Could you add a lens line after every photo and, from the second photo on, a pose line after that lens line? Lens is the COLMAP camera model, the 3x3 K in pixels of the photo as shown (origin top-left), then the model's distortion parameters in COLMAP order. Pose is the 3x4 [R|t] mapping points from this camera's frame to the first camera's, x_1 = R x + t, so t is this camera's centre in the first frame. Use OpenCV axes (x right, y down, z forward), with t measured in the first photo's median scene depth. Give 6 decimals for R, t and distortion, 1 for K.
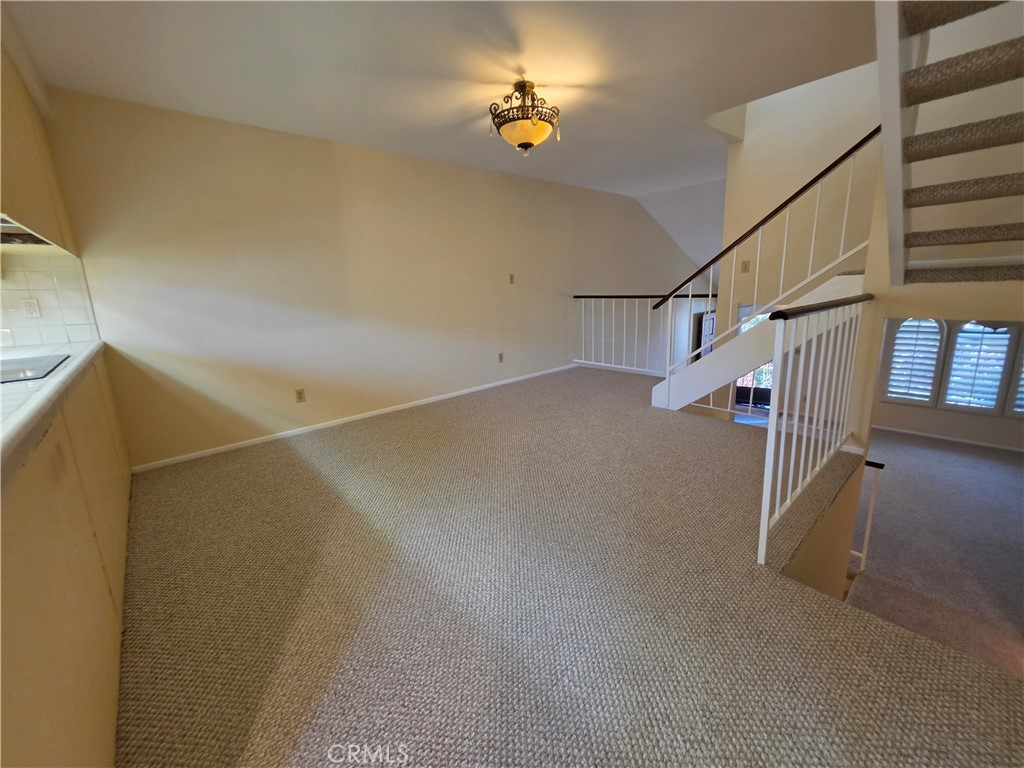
lens RADIAL K [[410.3, 0, 505.9], [0, 410.3, 378.1], [0, 0, 1]] dist [0.000904, 0.000419]
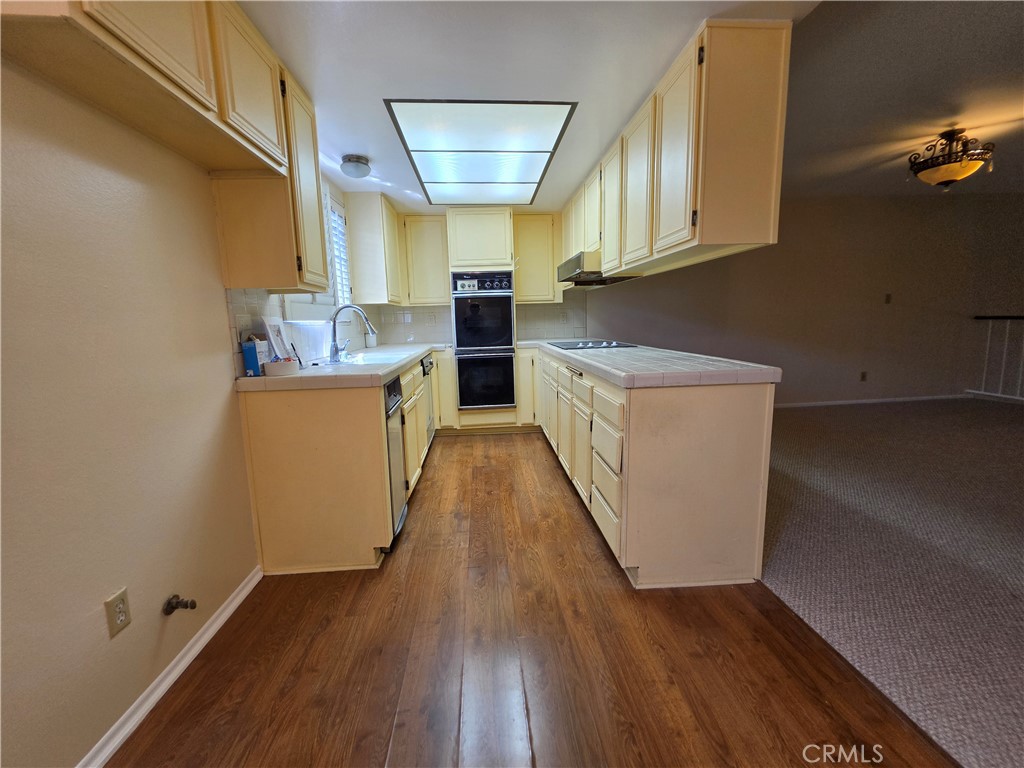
lens RADIAL K [[410.3, 0, 505.9], [0, 410.3, 378.1], [0, 0, 1]] dist [0.000904, 0.000419]
pose [[0.794070, 0.100364, -0.599483, -0.188865], [-0.133025, 0.991059, -0.010283, 0.147966], [0.593091, 0.087911, 0.800321, -0.603006]]
